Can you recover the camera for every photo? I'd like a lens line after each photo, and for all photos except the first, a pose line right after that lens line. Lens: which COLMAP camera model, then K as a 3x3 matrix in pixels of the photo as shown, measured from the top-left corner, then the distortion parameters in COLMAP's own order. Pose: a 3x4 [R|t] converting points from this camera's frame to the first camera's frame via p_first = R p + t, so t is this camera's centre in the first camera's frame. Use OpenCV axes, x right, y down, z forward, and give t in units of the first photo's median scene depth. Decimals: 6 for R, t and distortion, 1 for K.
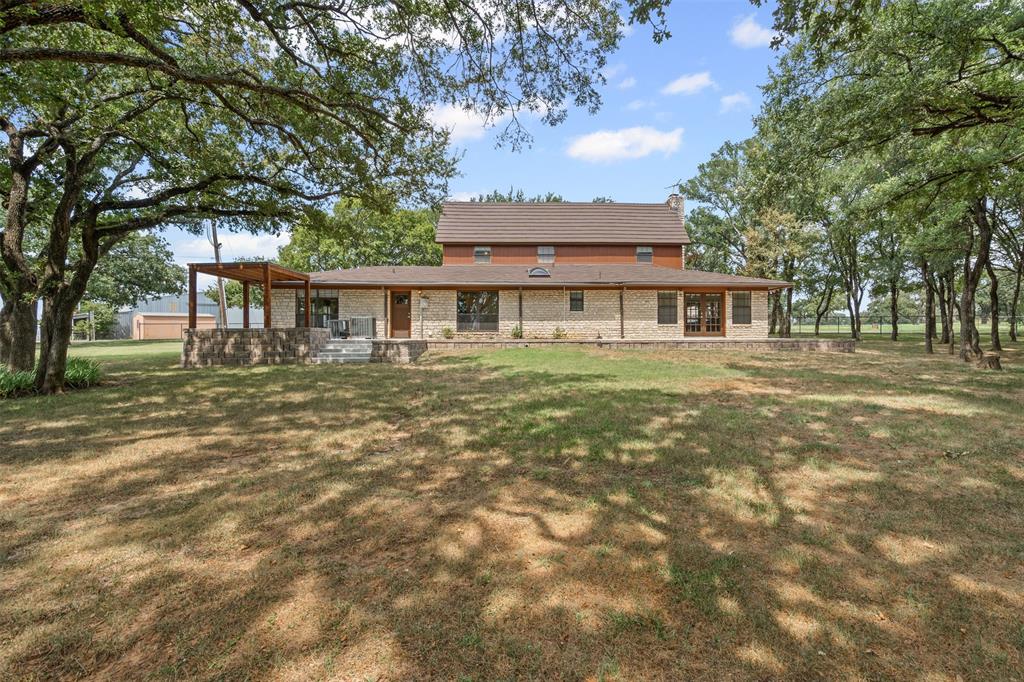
lens RADIAL K [[456.3, 0, 518.3], [0, 456.3, 344.5], [0, 0, 1]] dist [-0.001776, 0.000516]
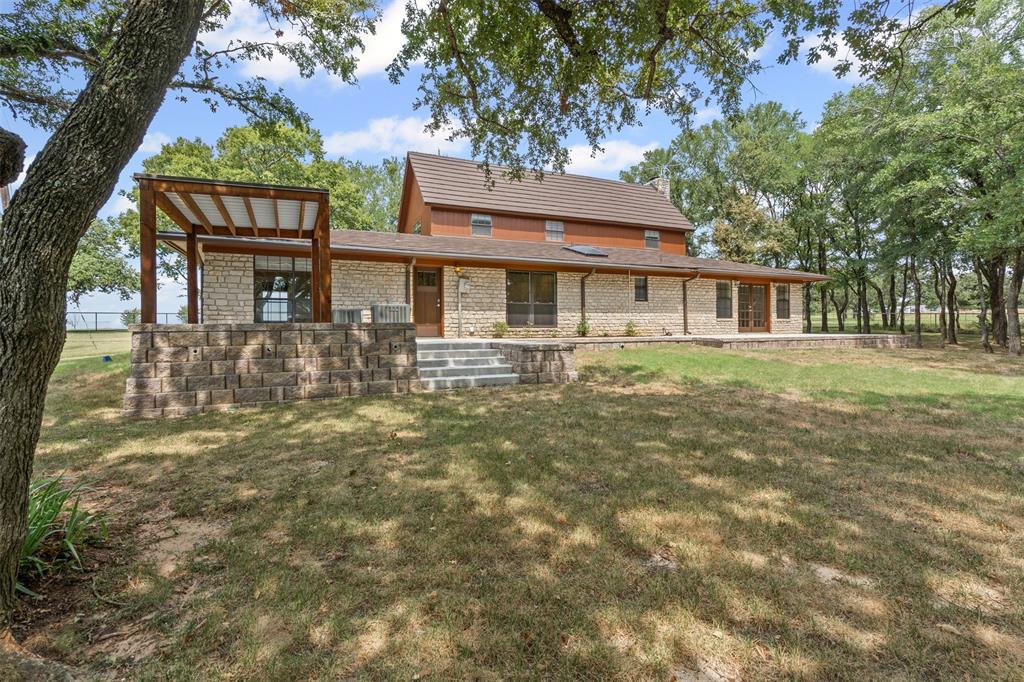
lens RADIAL K [[456.3, 0, 478.2], [0, 456.3, 330.1], [0, 0, 1]] dist [-0.001776, 0.000516]
pose [[0.942198, -0.001357, 0.335054, -0.413183], [0.005103, 0.999934, -0.010301, -0.015978], [-0.335018, 0.011415, 0.942142, 0.343814]]
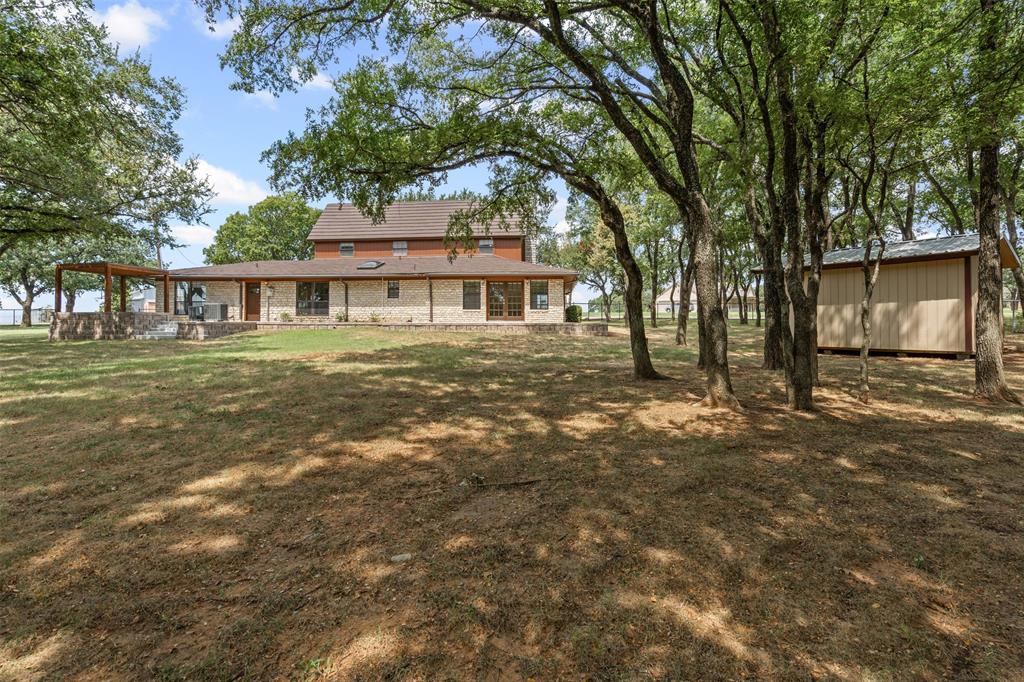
lens RADIAL K [[456.3, 0, 507.1], [0, 456.3, 331.1], [0, 0, 1]] dist [-0.001776, 0.000516]
pose [[0.991625, 0.005735, -0.129021, 0.570686], [-0.005202, 0.999976, 0.004467, 0.003870], [0.129044, -0.003759, 0.991632, -0.118638]]
